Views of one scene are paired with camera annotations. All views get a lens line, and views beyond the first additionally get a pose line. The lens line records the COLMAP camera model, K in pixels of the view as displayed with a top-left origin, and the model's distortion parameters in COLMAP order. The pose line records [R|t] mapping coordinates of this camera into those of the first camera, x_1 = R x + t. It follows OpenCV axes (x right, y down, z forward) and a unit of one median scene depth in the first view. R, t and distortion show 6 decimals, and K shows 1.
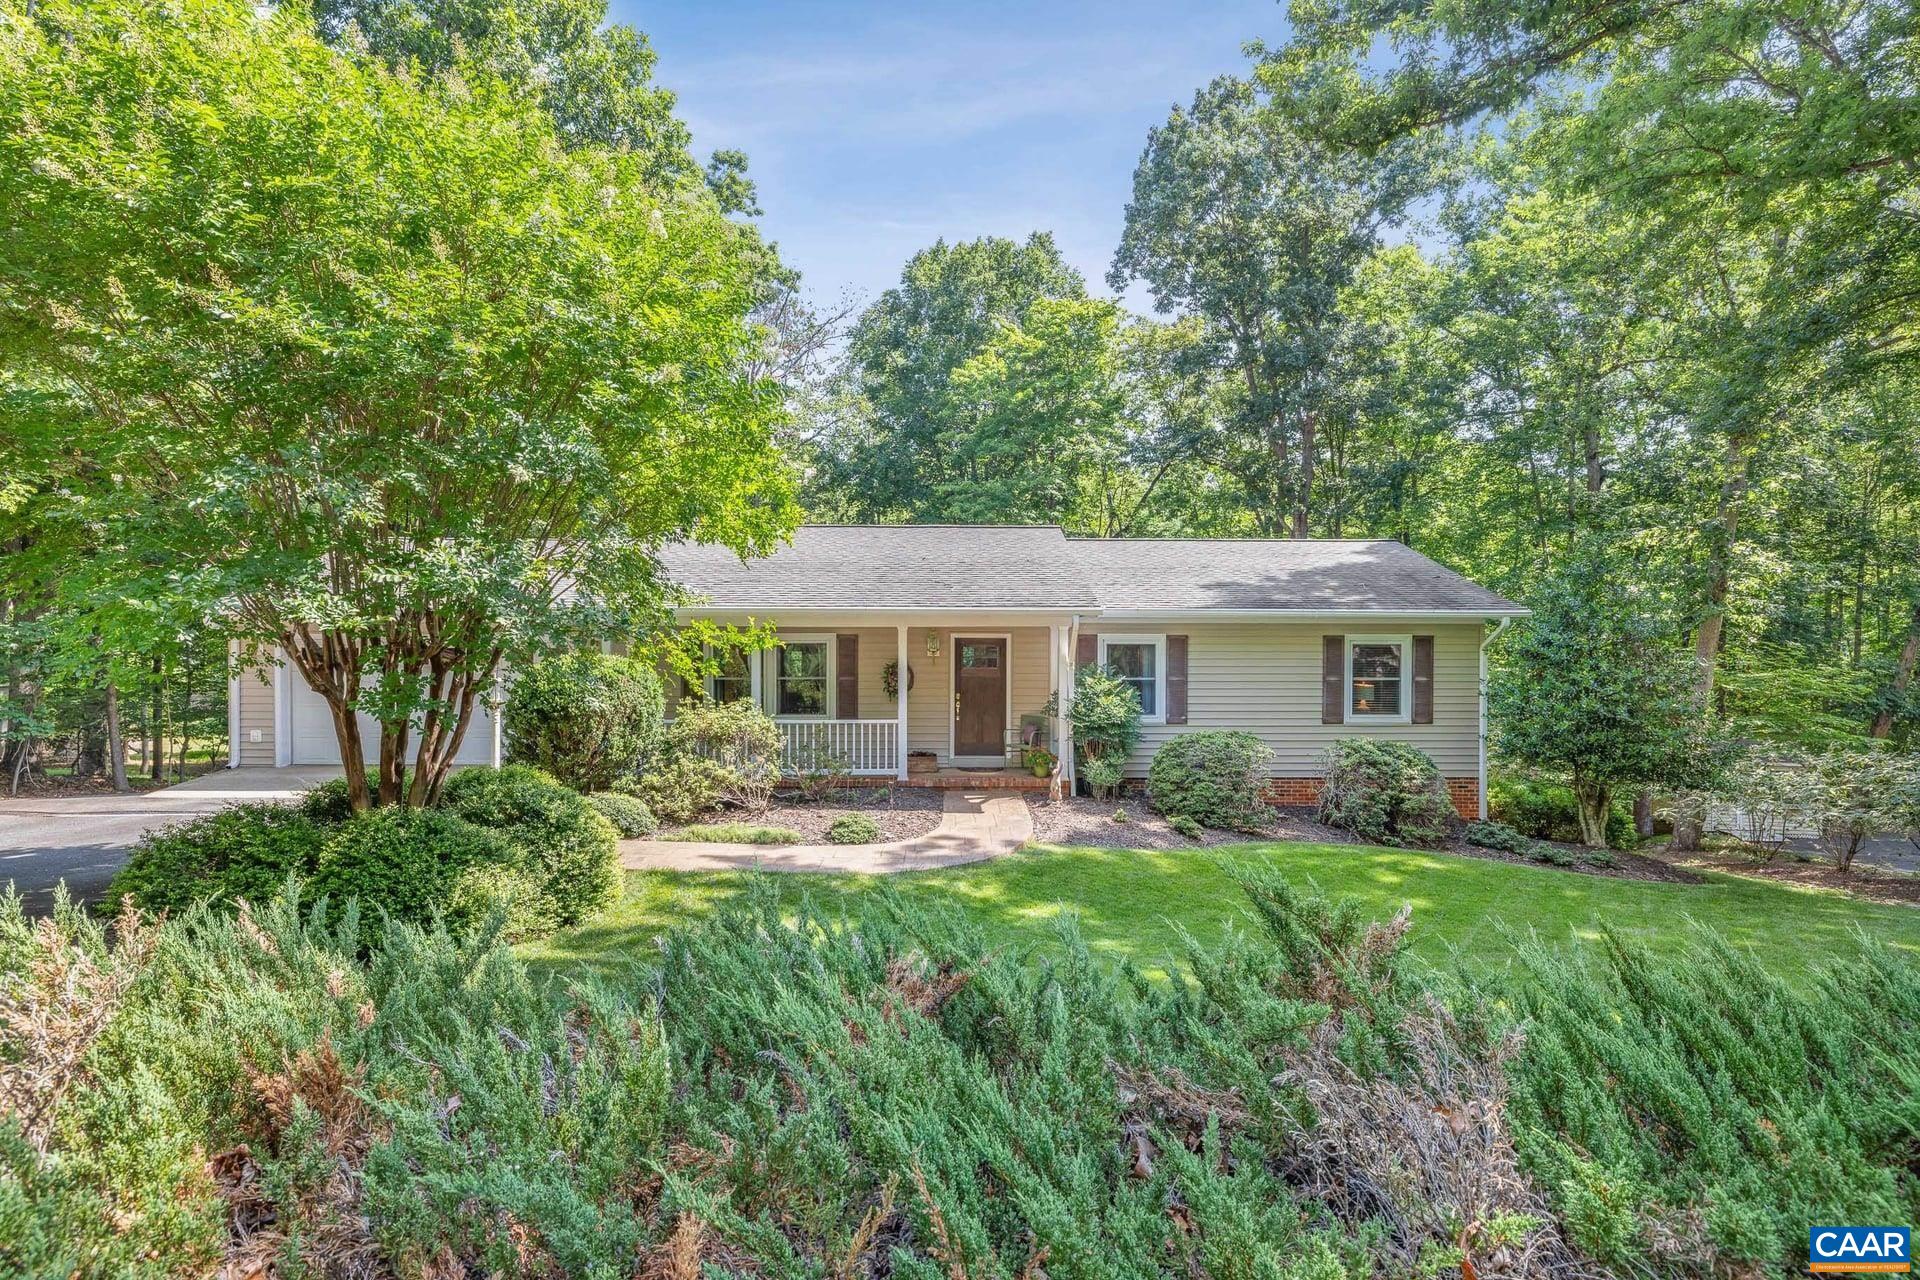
lens RADIAL K [[903.2, 0, 960.0], [0, 903.2, 640.0], [0, 0, 1]] dist [0.004824, 0.000464]
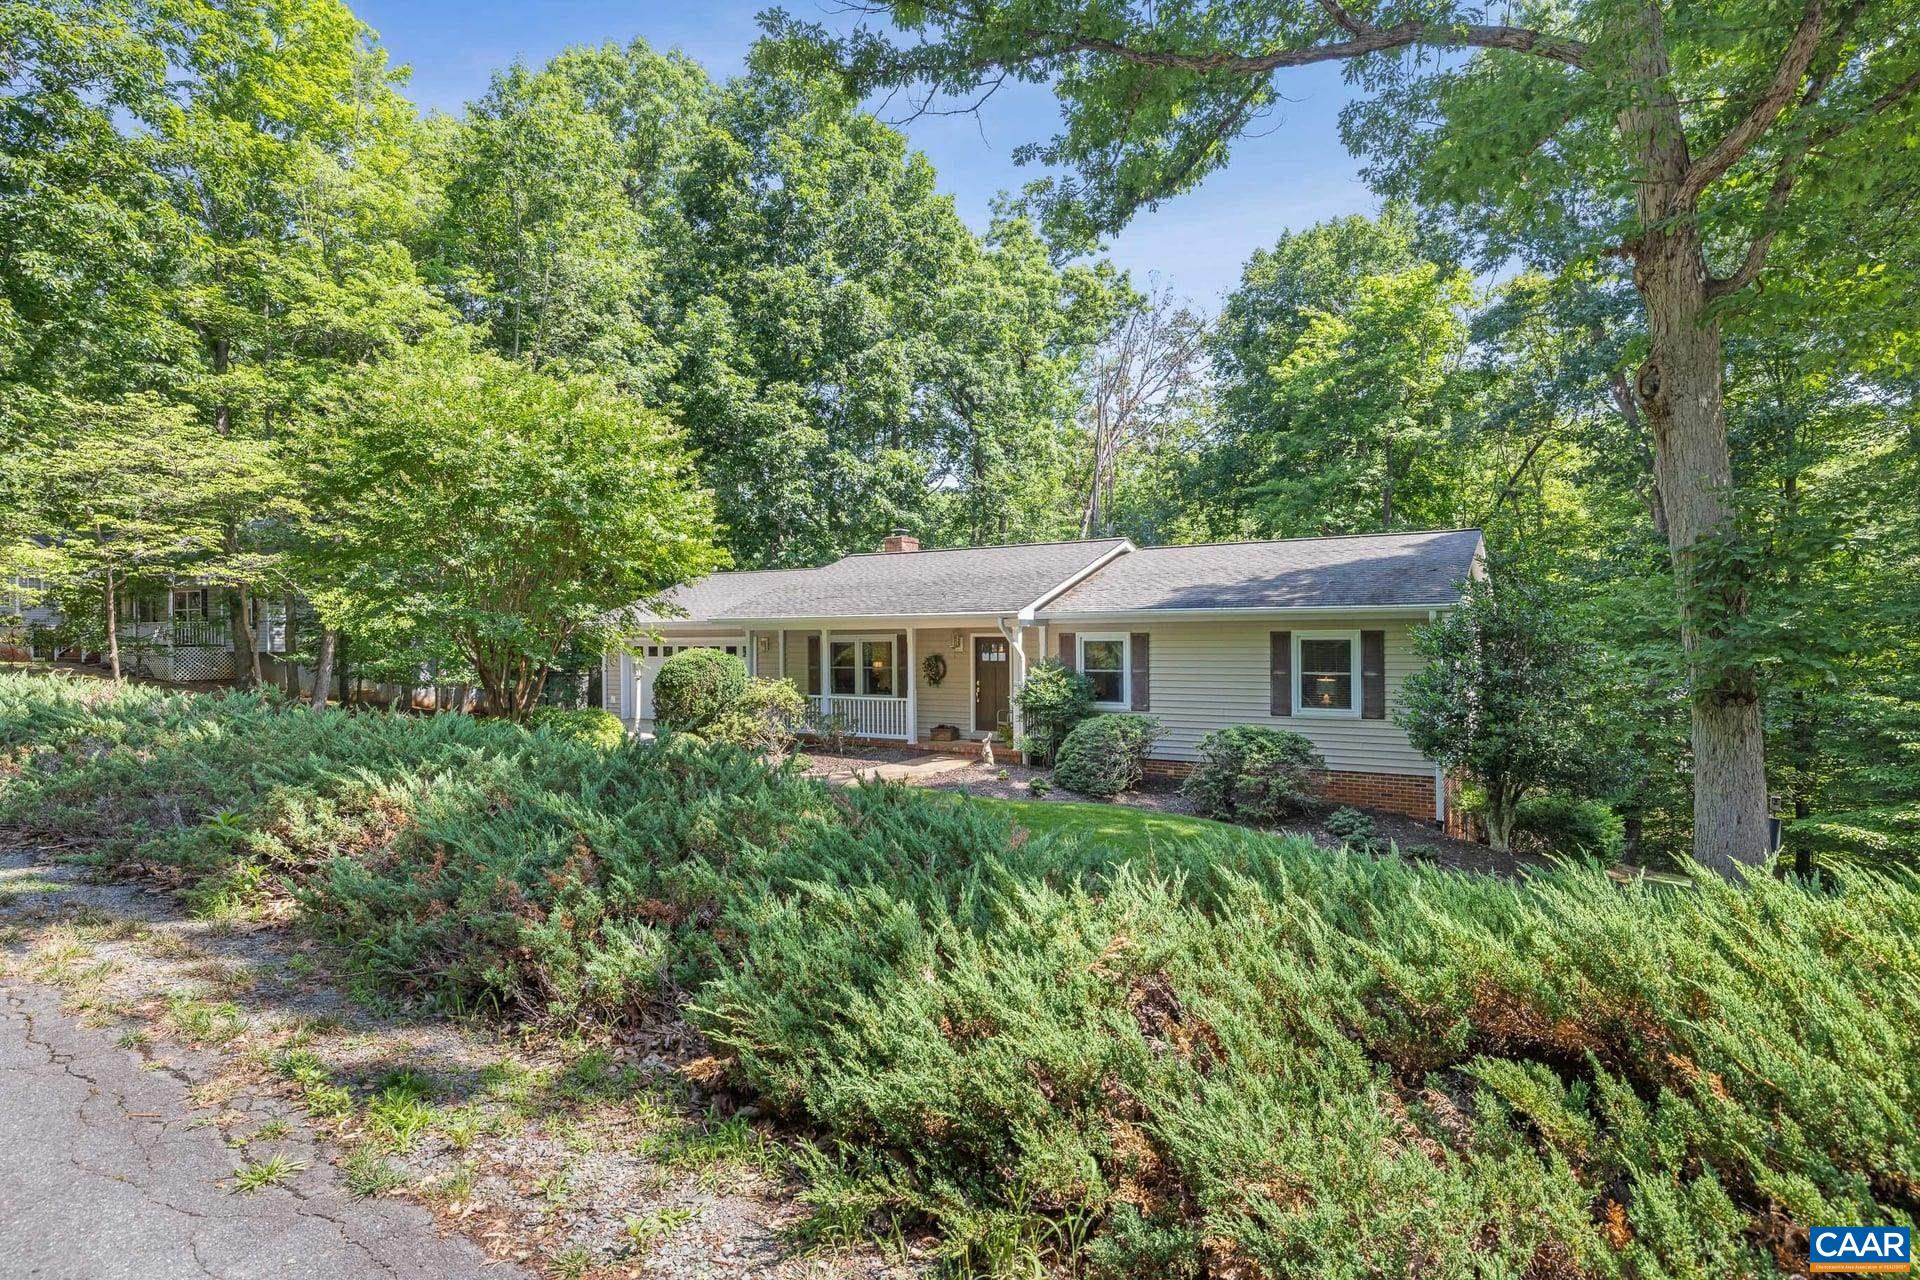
lens RADIAL K [[975.6, 0, 960.0], [0, 975.6, 640.0], [0, 0, 1]] dist [-0.001378, 0.000424]
pose [[0.834161, -0.009593, -0.551438, 0.733208], [0.002206, 0.999899, -0.014057, 0.020228], [0.551517, 0.010509, 0.834098, -0.156093]]
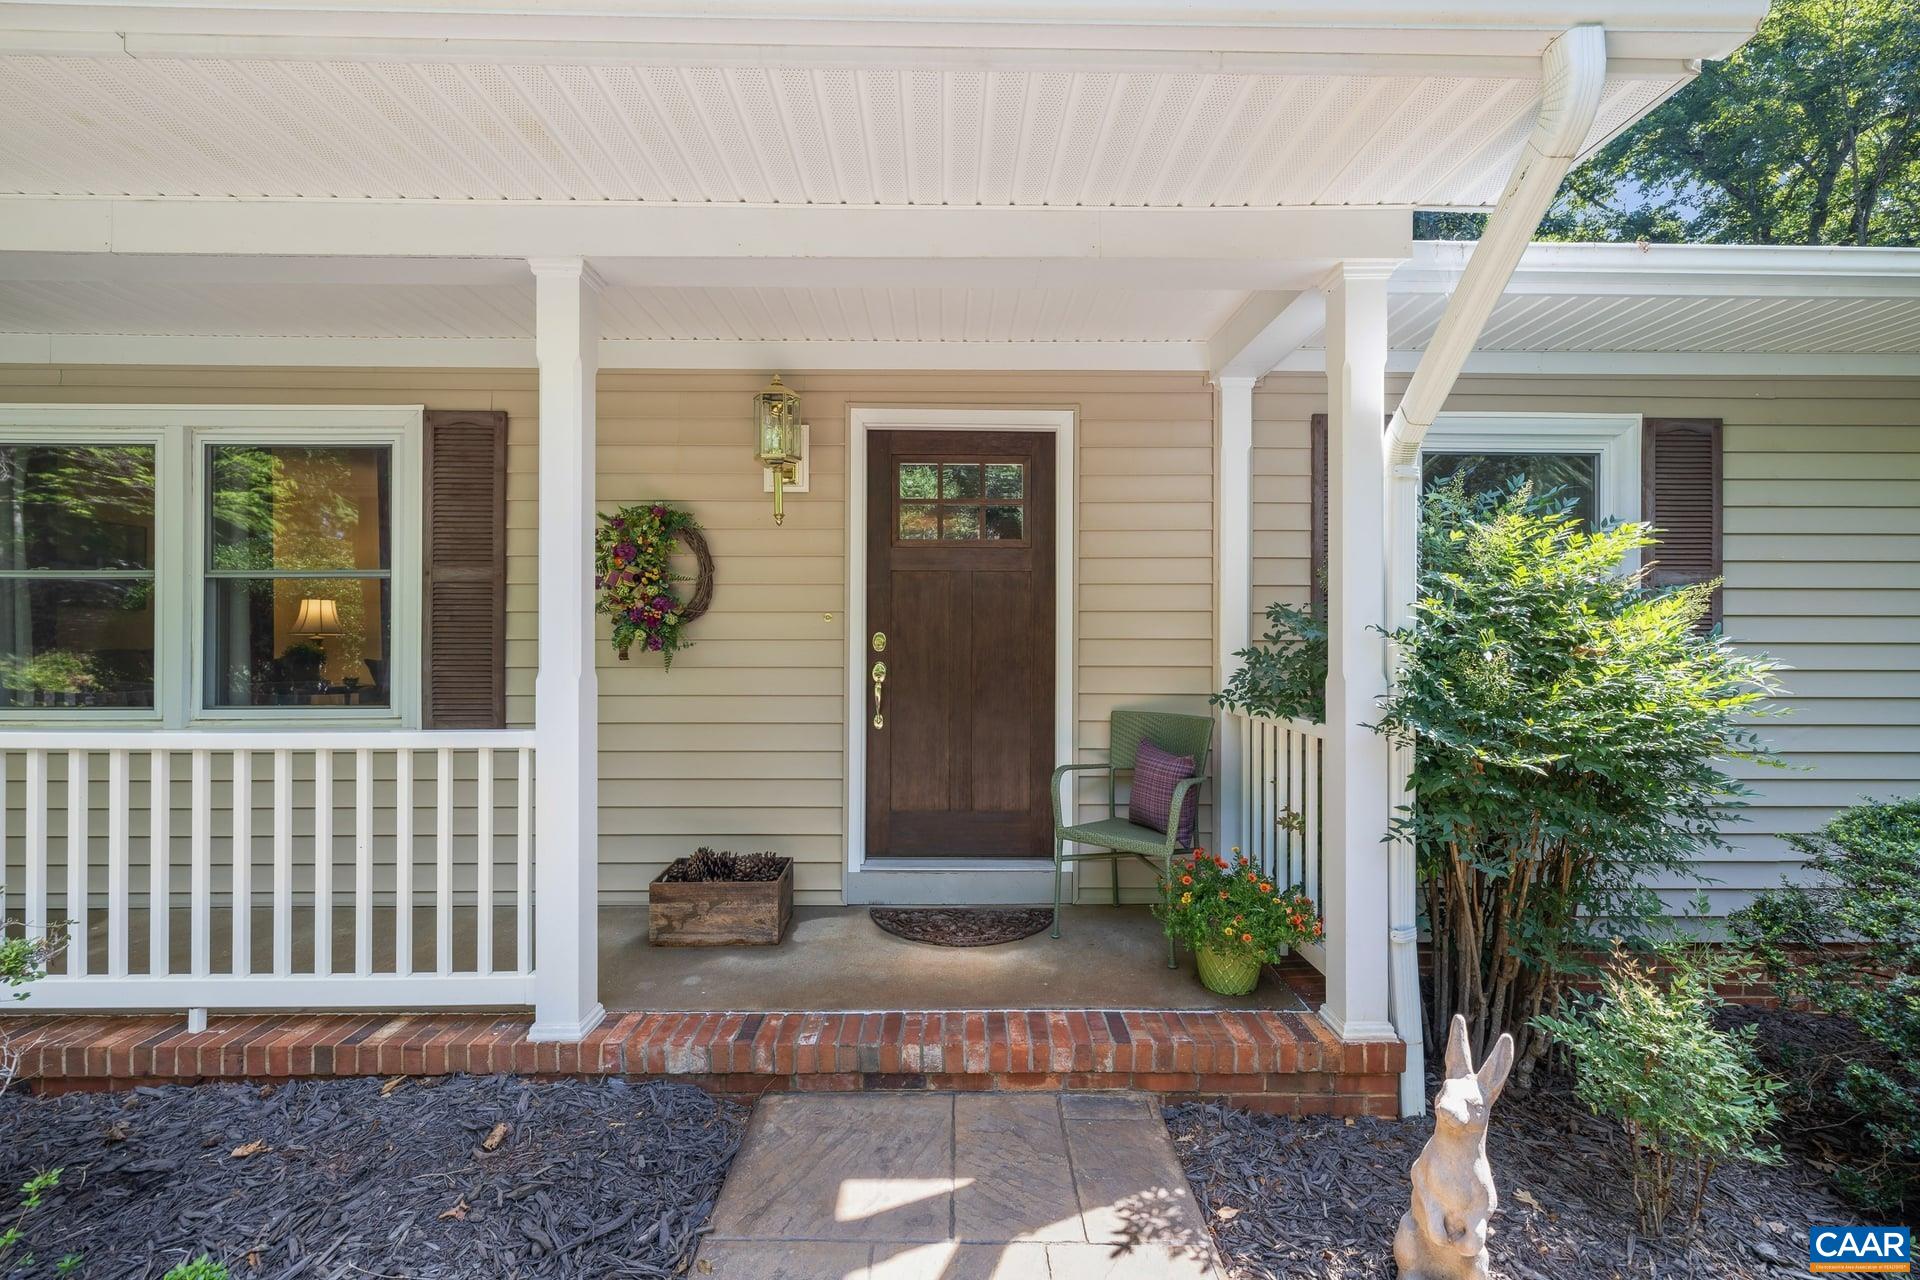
lens RADIAL K [[790.3, 0, 960.0], [0, 790.3, 640.0], [0, 0, 1]] dist [0.004330, 0.000233]
pose [[0.999997, 0.002278, 0.001267, 0.022007], [-0.002261, 0.999907, -0.013416, 0.065144], [-0.001298, 0.013413, 0.999909, 0.757049]]
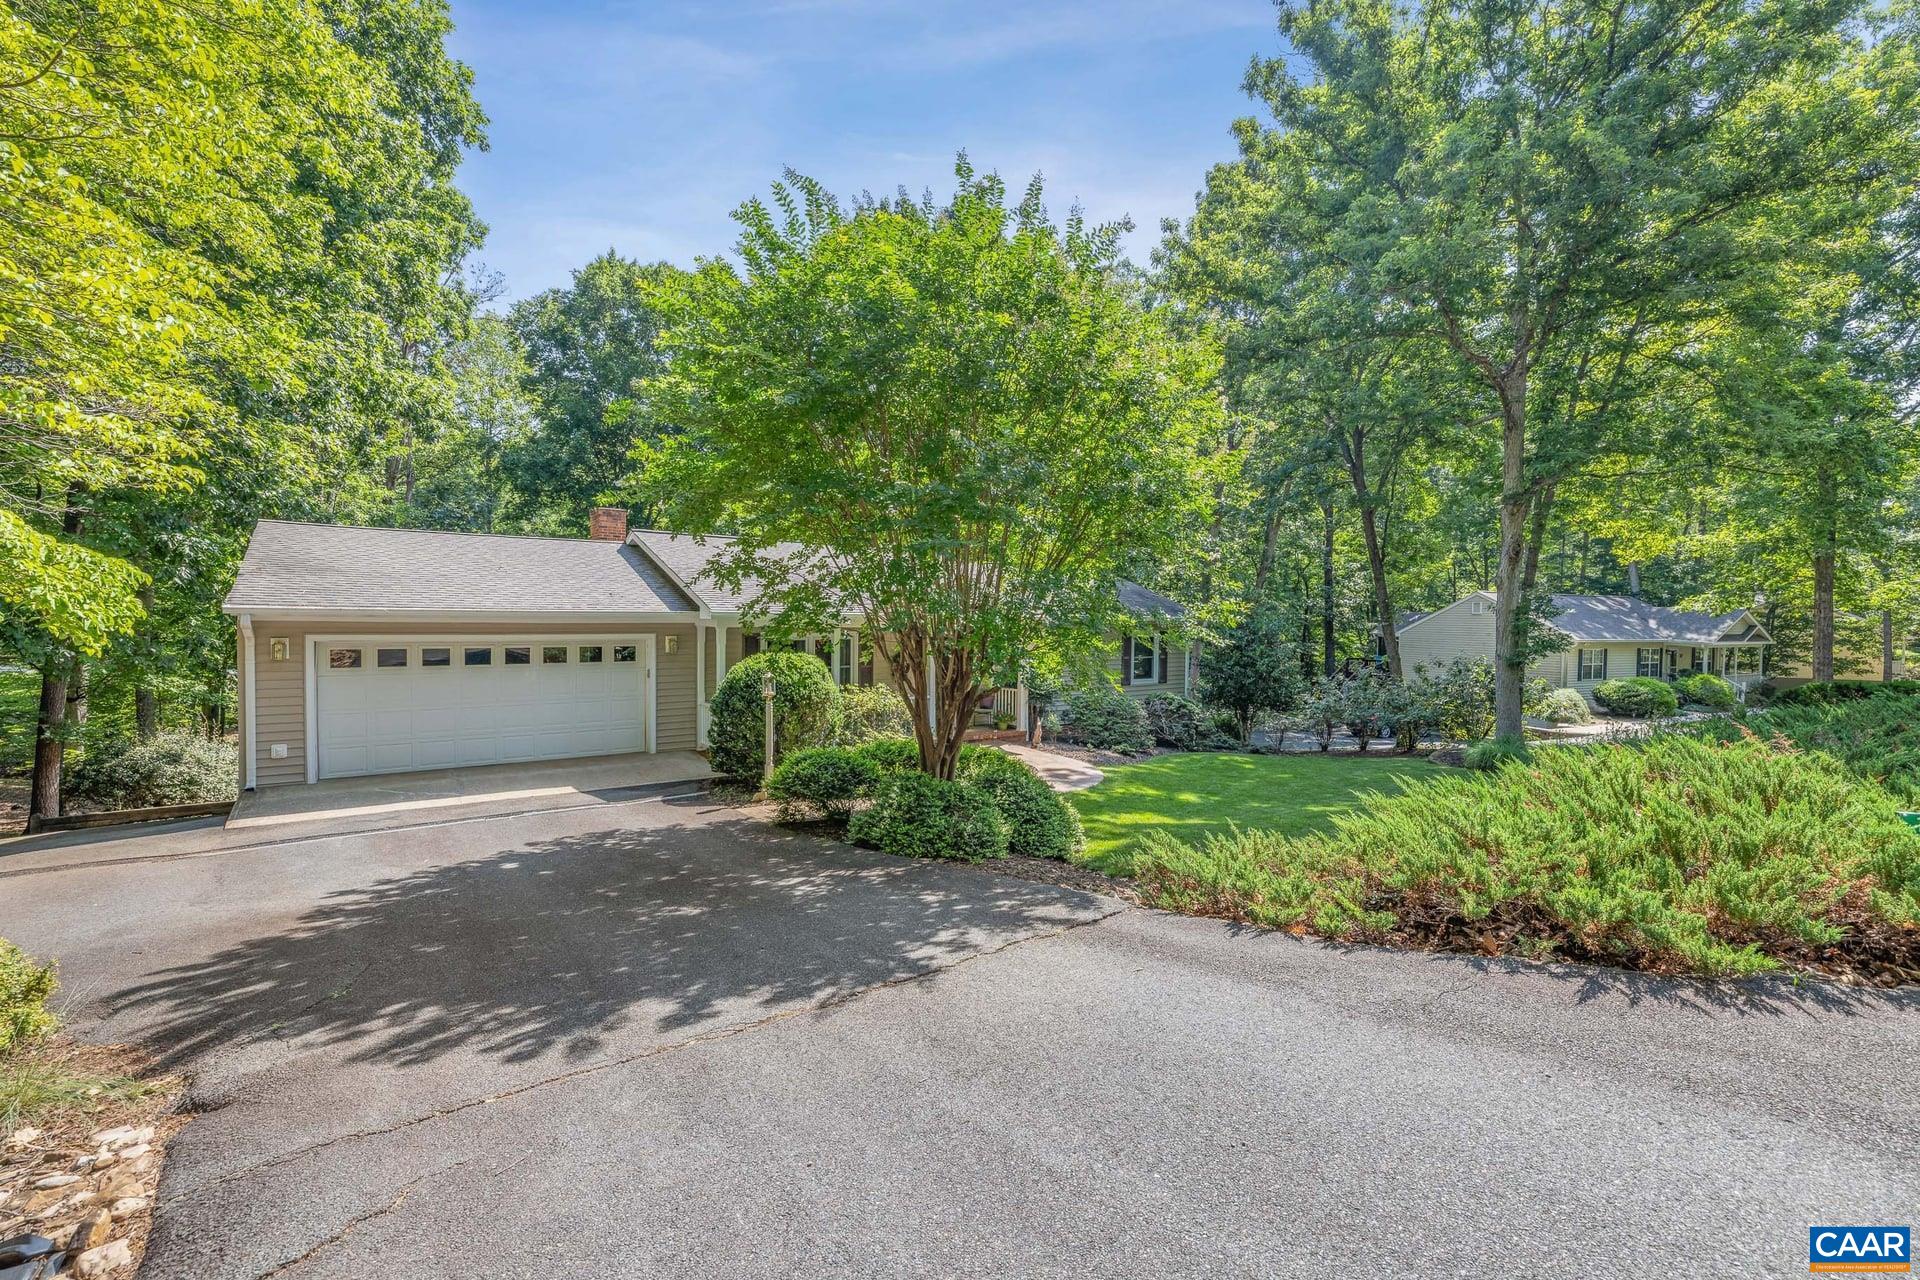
lens RADIAL K [[790.3, 0, 960.0], [0, 790.3, 640.0], [0, 0, 1]] dist [0.004330, 0.000233]
pose [[0.813674, -0.010555, 0.581225, -0.658219], [0.002063, 0.999881, 0.015270, -0.011128], [-0.581317, -0.011226, 0.813600, 0.013766]]
